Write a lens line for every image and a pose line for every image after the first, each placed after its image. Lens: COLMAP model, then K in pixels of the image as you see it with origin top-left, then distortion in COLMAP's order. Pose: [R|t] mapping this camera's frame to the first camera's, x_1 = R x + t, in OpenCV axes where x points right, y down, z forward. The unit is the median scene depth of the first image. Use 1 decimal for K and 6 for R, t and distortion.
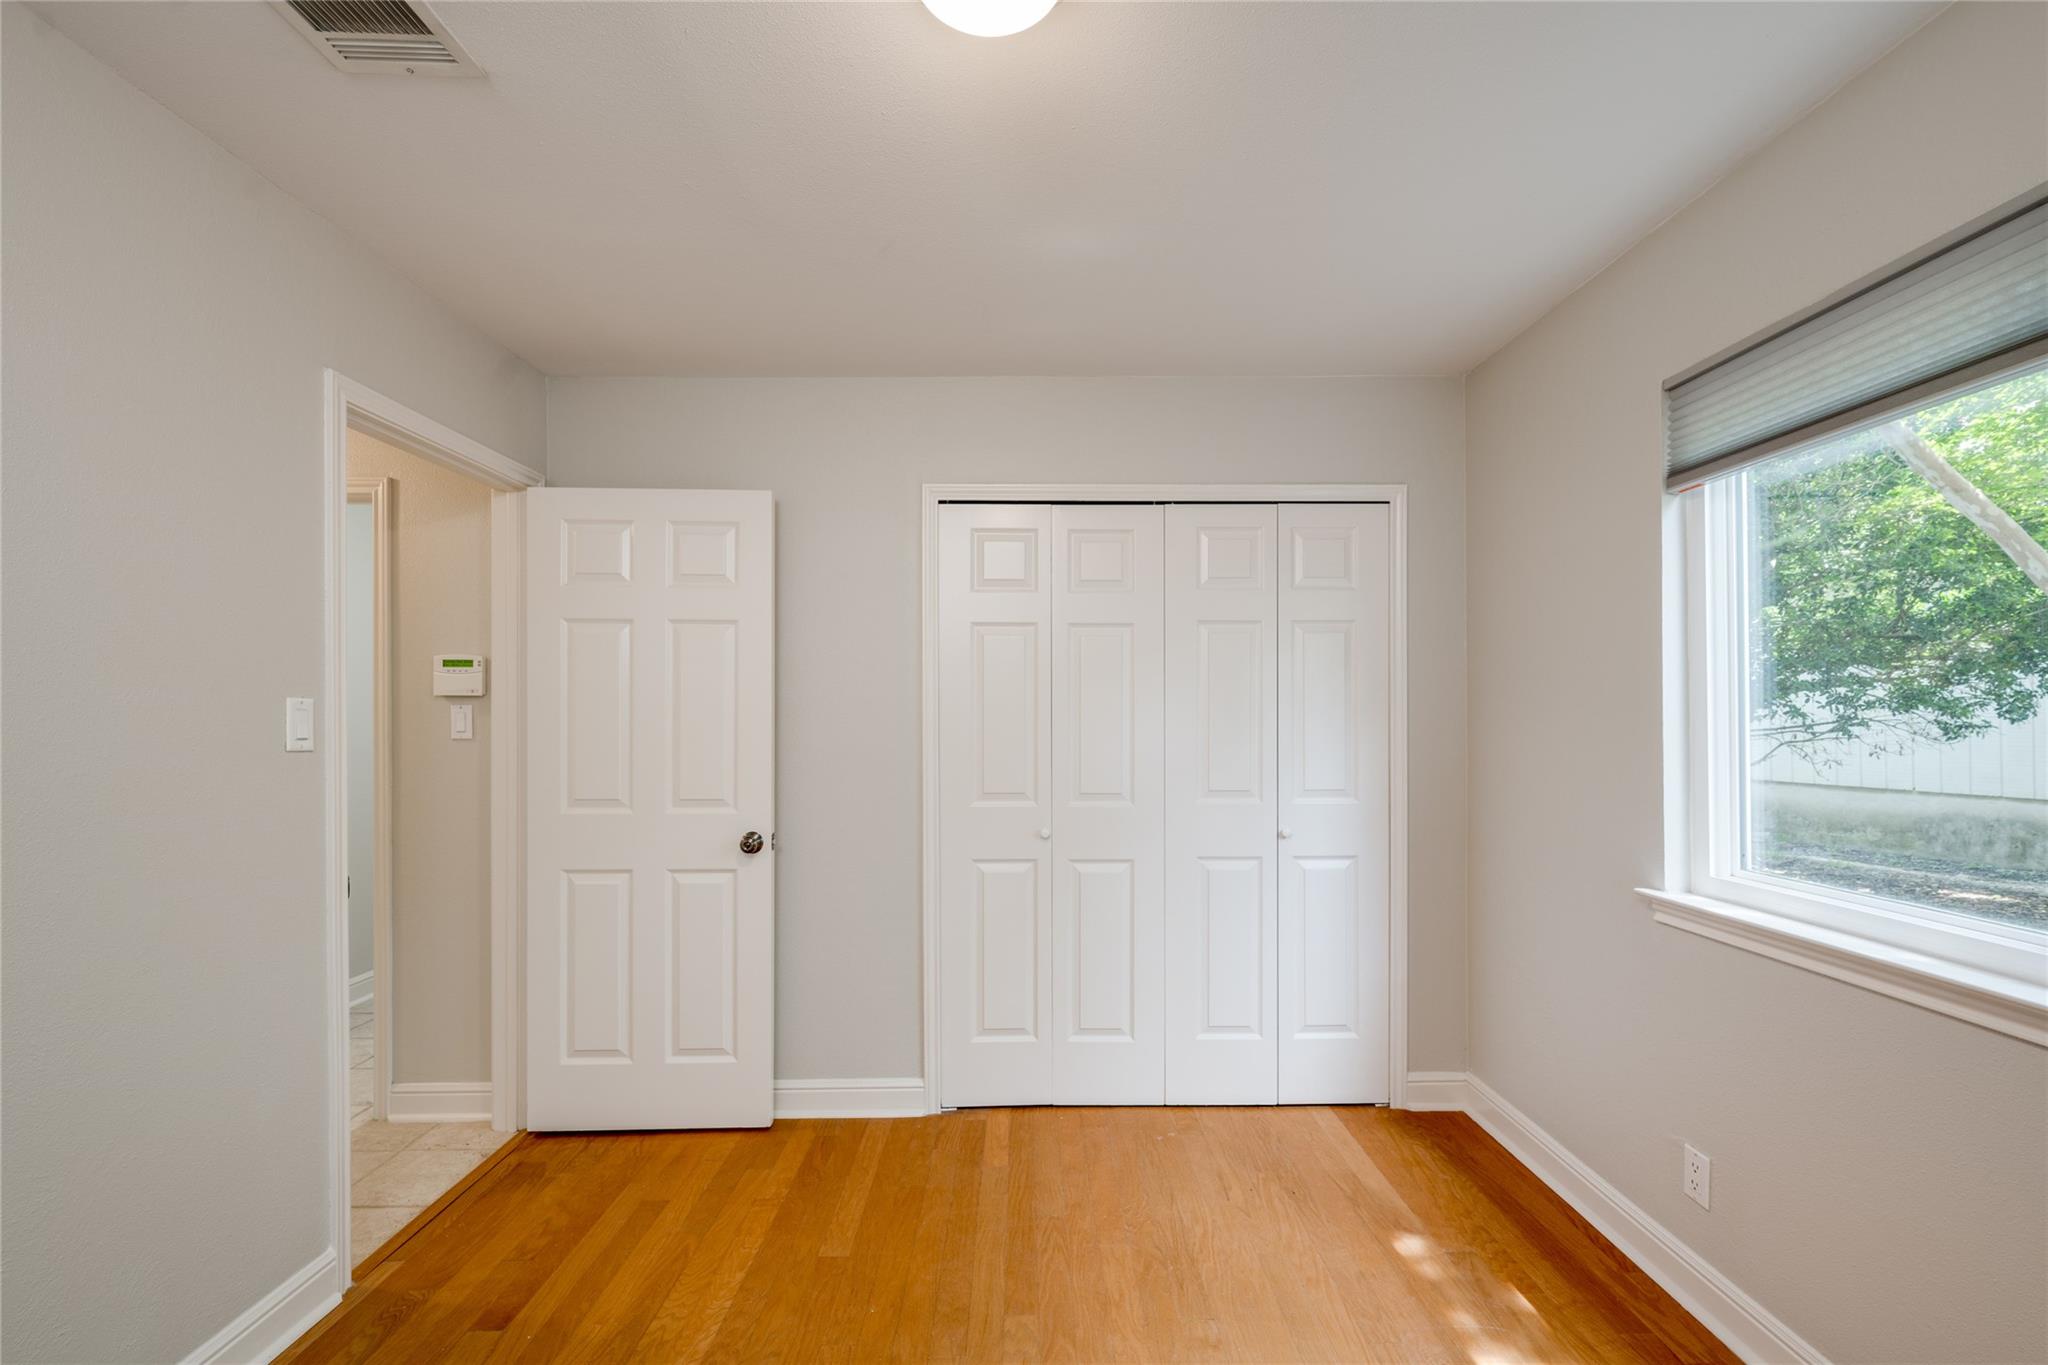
lens RADIAL K [[854.6, 0, 1033.8], [0, 854.6, 713.5], [0, 0, 1]] dist [0.000491, -0.002965]
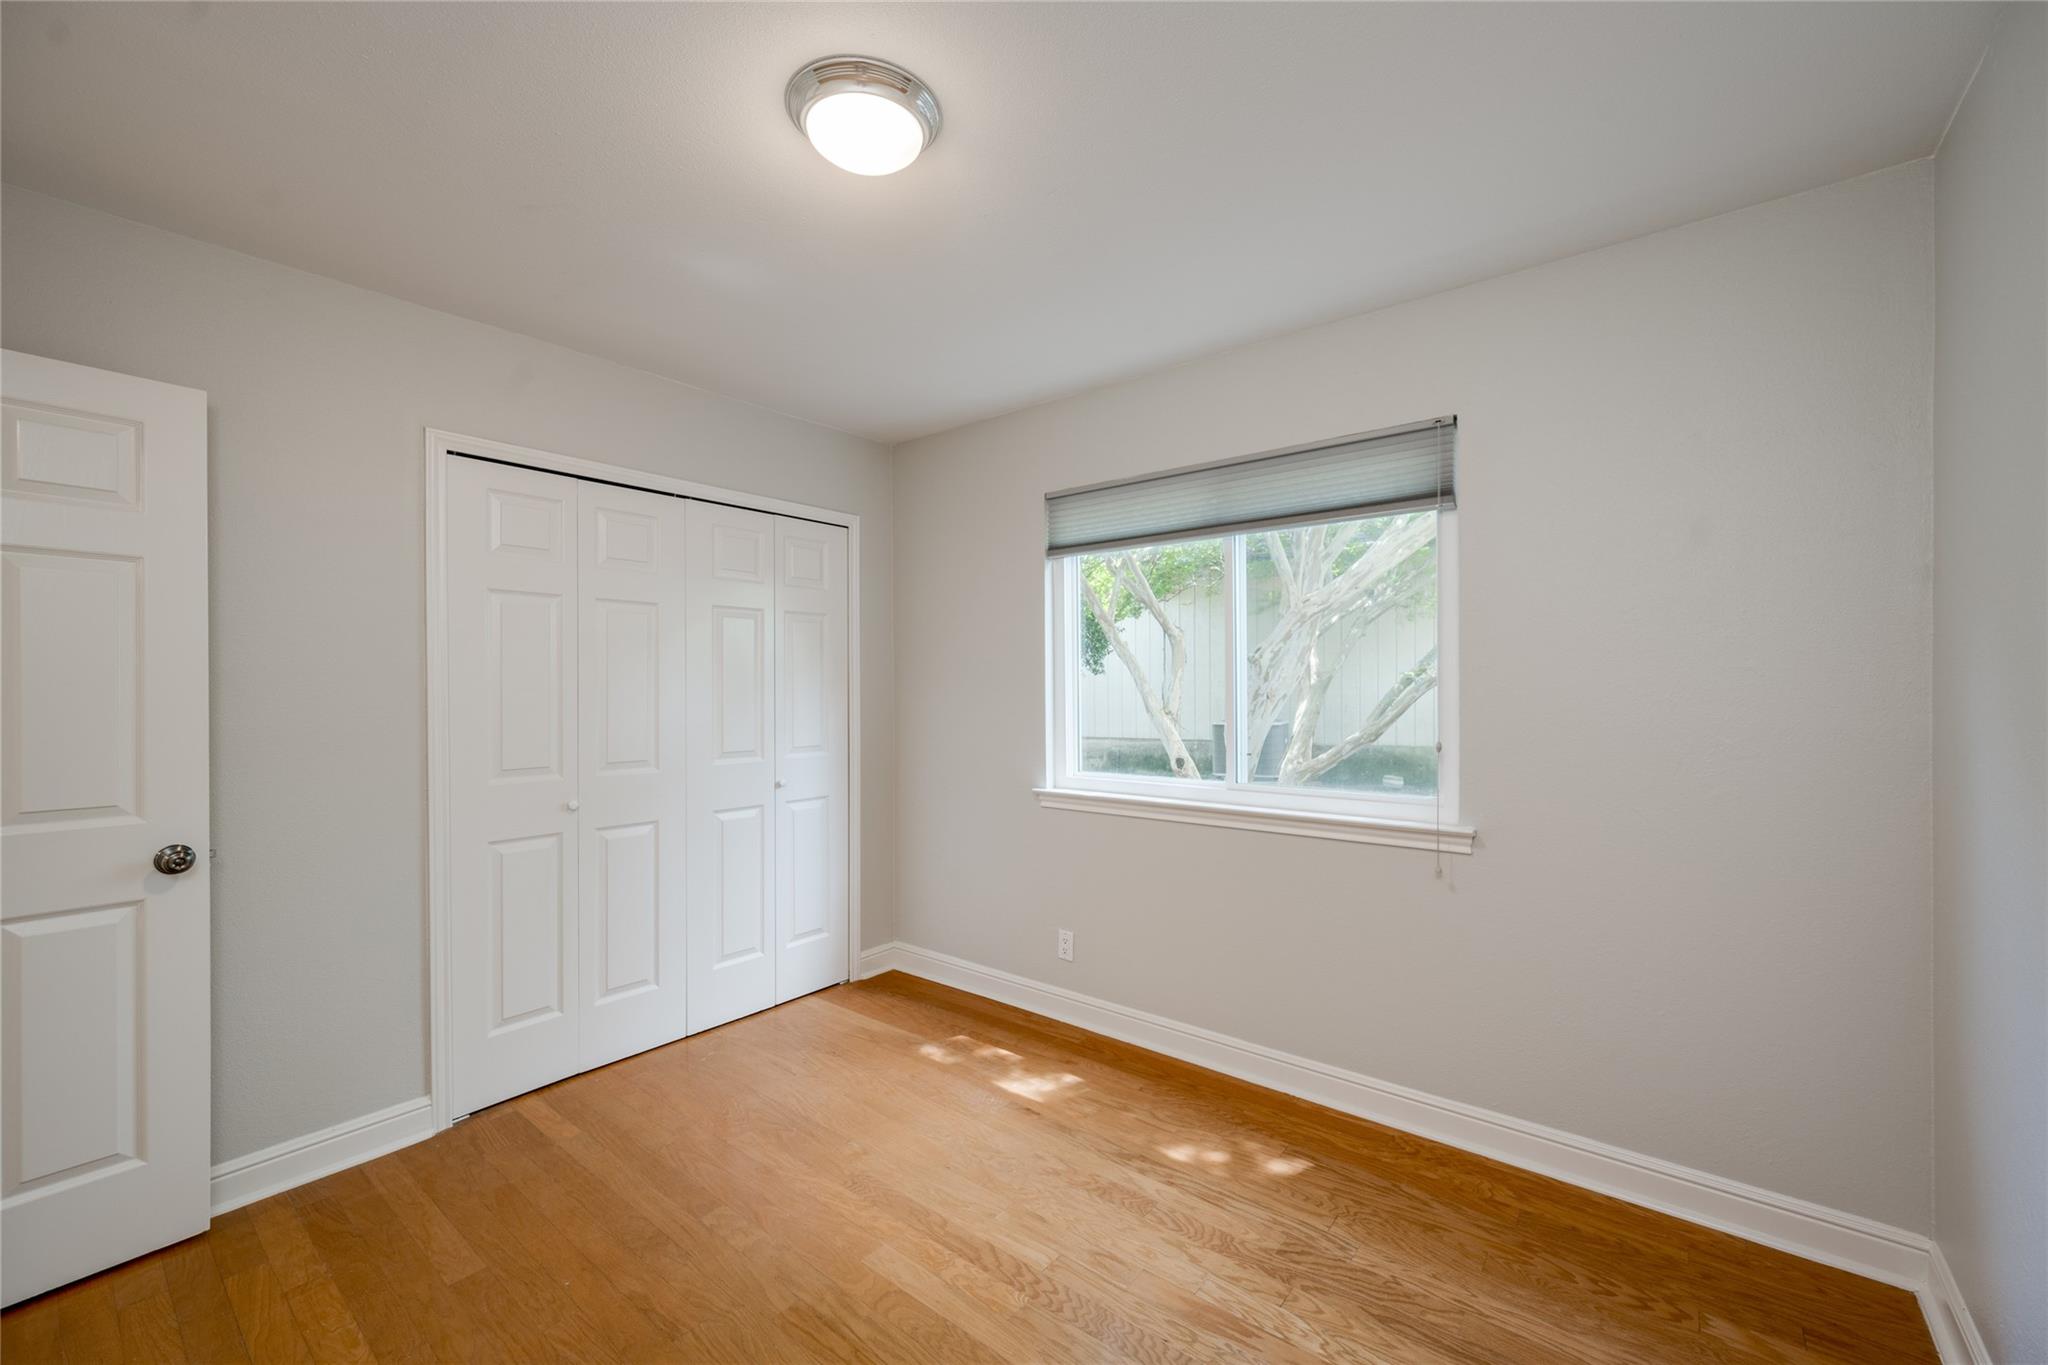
lens RADIAL K [[806.3, 0, 997.1], [0, 806.3, 684.4], [0, 0, 1]] dist [0.002724, -0.003714]
pose [[0.656935, 0.001966, 0.753945, -0.405352], [0.001762, 0.999990, -0.004143, 0.003391], [-0.753946, 0.004050, 0.656924, 0.000241]]
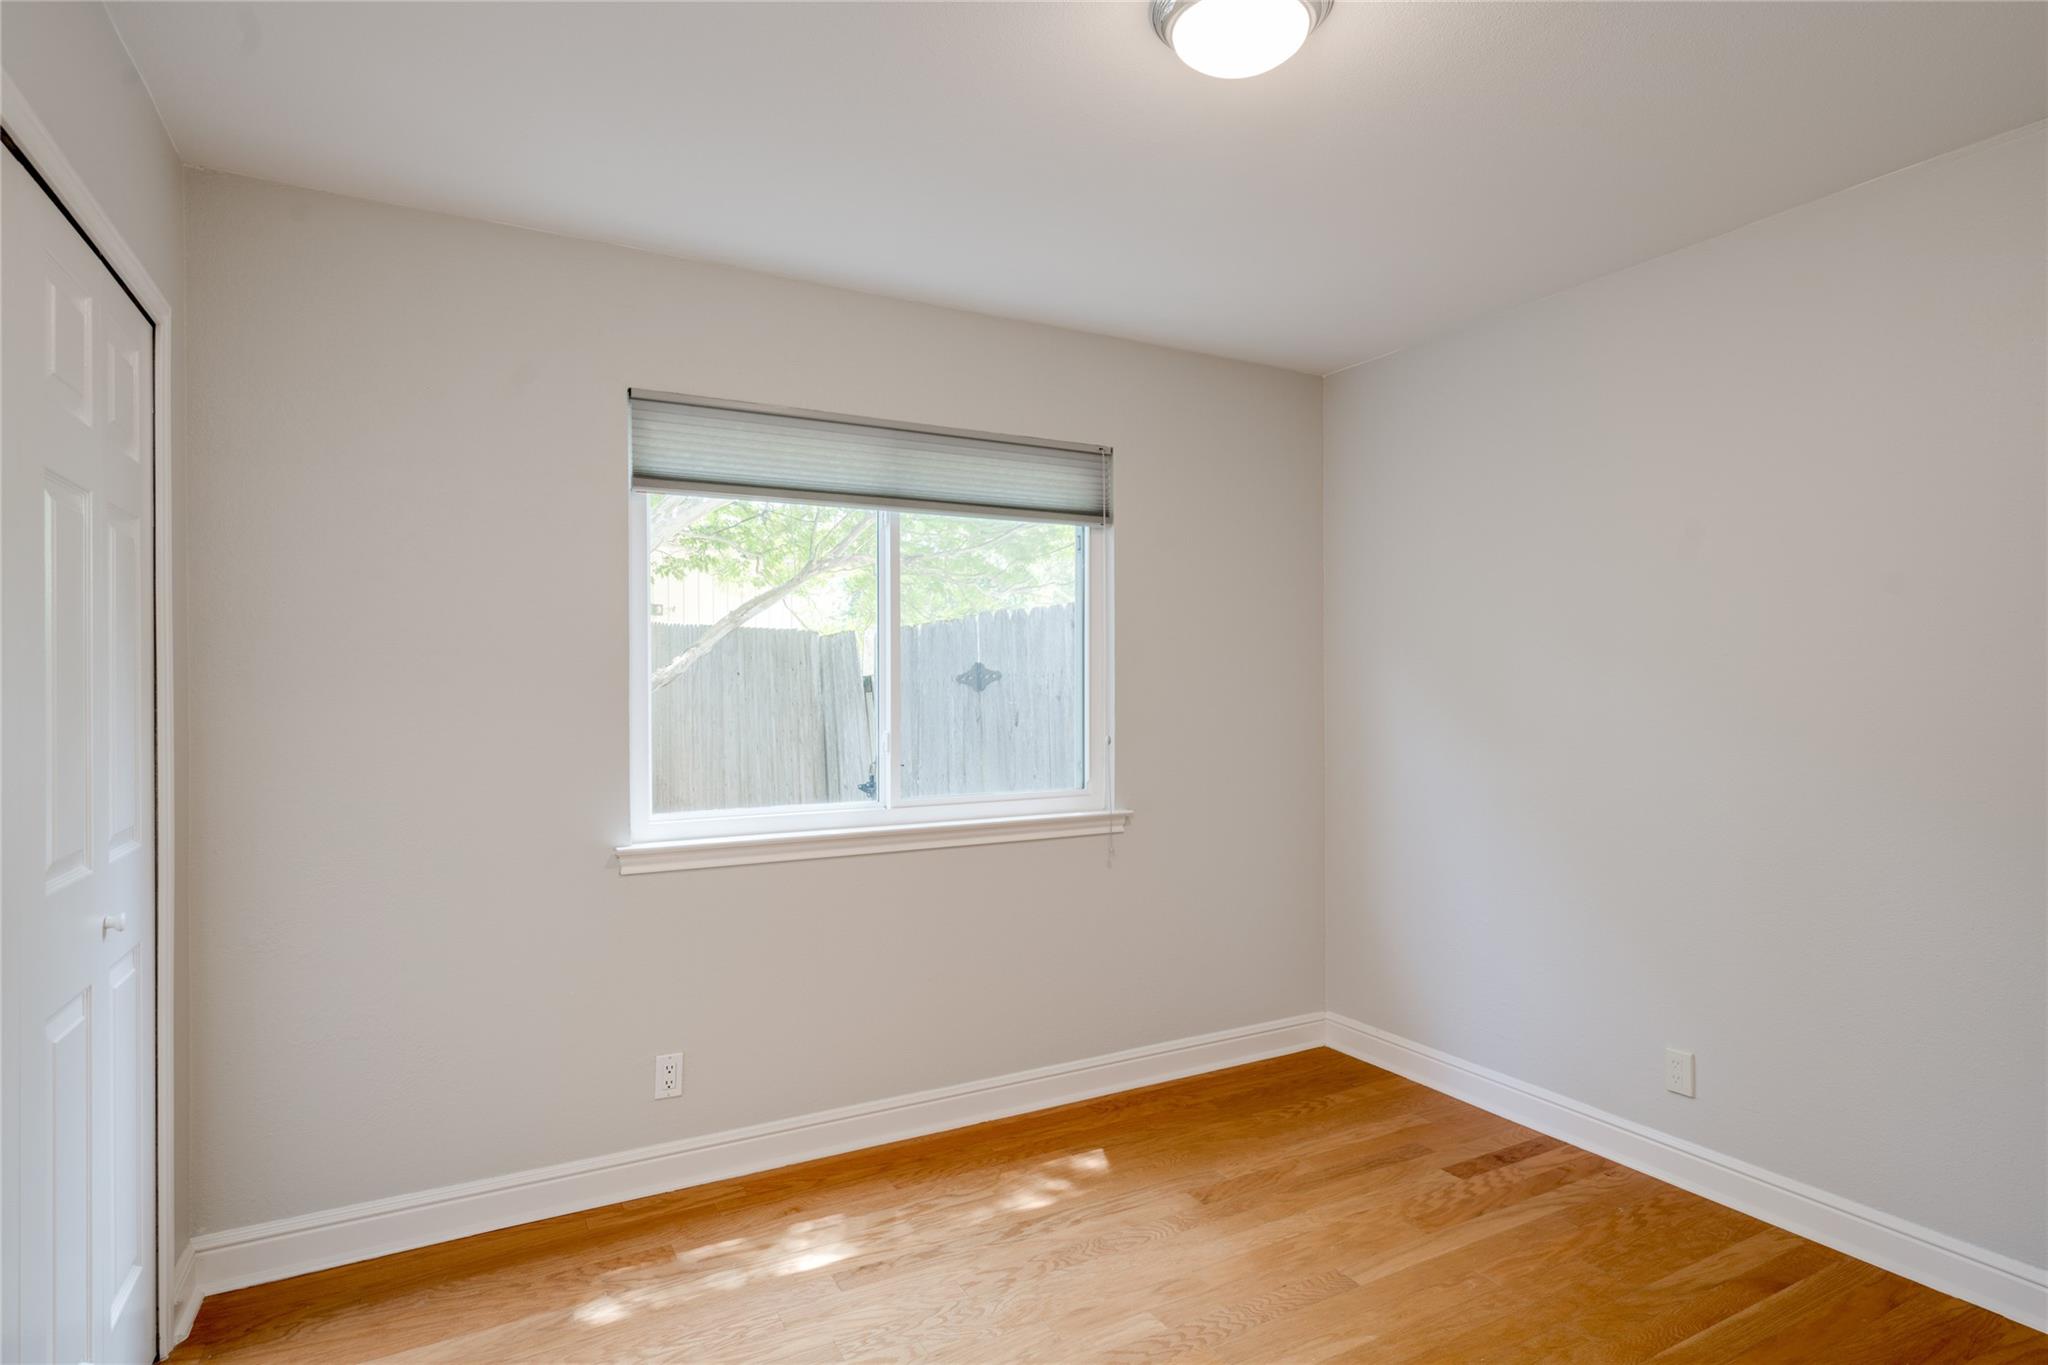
lens RADIAL K [[1108.5, 0, 1017.2], [0, 1108.5, 679.9], [0, 0, 1]] dist [-0.000096, 0.000514]
pose [[-0.462353, 0.005428, 0.886679, -0.566472], [0.003941, 0.999984, -0.004067, -0.000392], [-0.886687, 0.001615, -0.462367, 0.886759]]
